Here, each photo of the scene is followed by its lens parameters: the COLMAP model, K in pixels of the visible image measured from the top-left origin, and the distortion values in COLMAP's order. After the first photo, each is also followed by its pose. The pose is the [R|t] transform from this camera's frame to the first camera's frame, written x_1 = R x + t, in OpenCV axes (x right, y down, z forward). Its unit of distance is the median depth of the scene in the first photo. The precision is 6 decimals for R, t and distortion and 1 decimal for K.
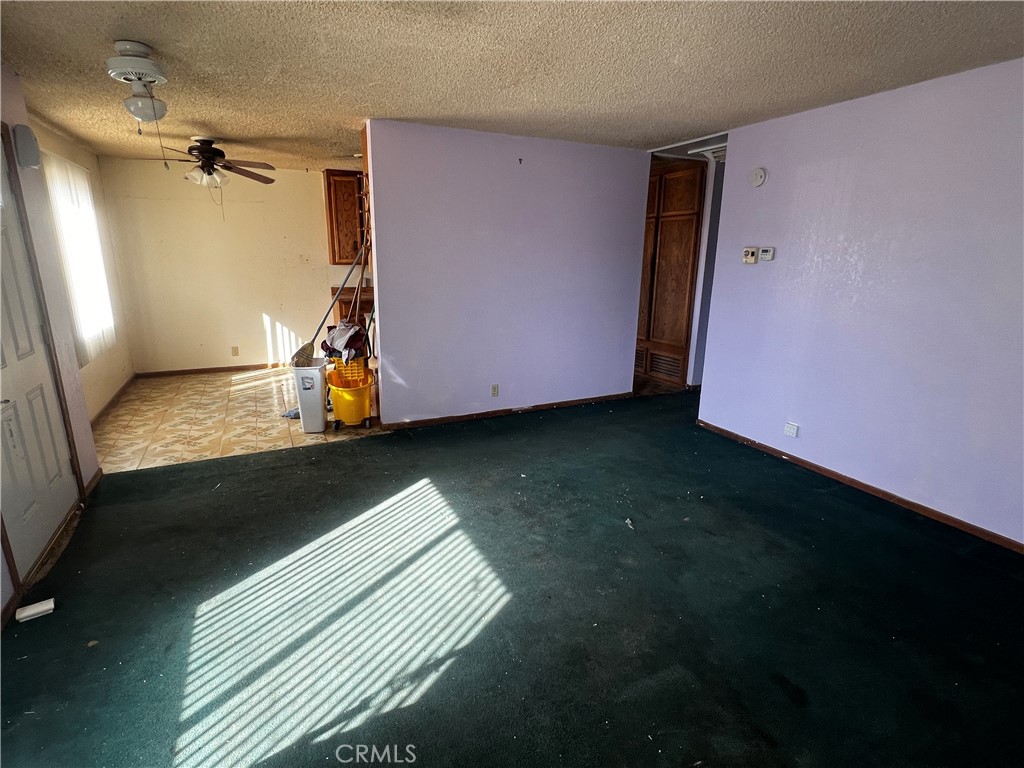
lens RADIAL K [[514.8, 0, 508.2], [0, 514.8, 384.9], [0, 0, 1]] dist [-0.003483, -0.000133]
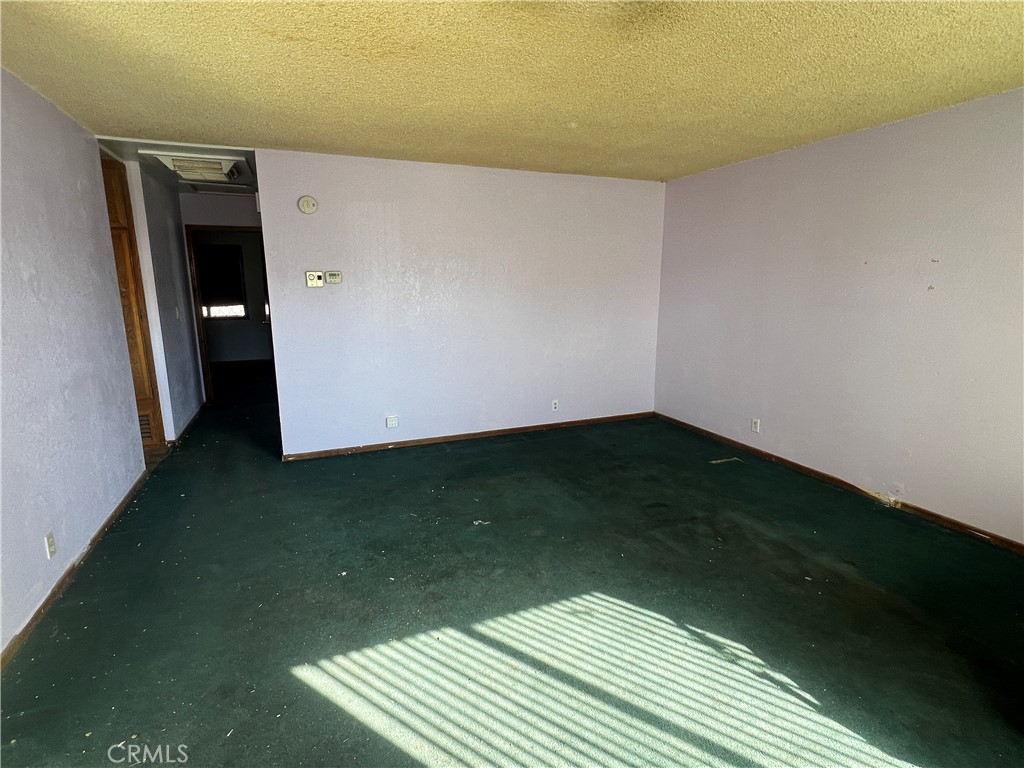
lens RADIAL K [[514.8, 0, 508.2], [0, 514.8, 384.9], [0, 0, 1]] dist [-0.003483, -0.000133]
pose [[0.053496, -0.207744, 0.976719, -0.871459], [0.254392, 0.948682, 0.187847, -0.223696], [-0.965621, 0.238420, 0.103599, 0.874526]]
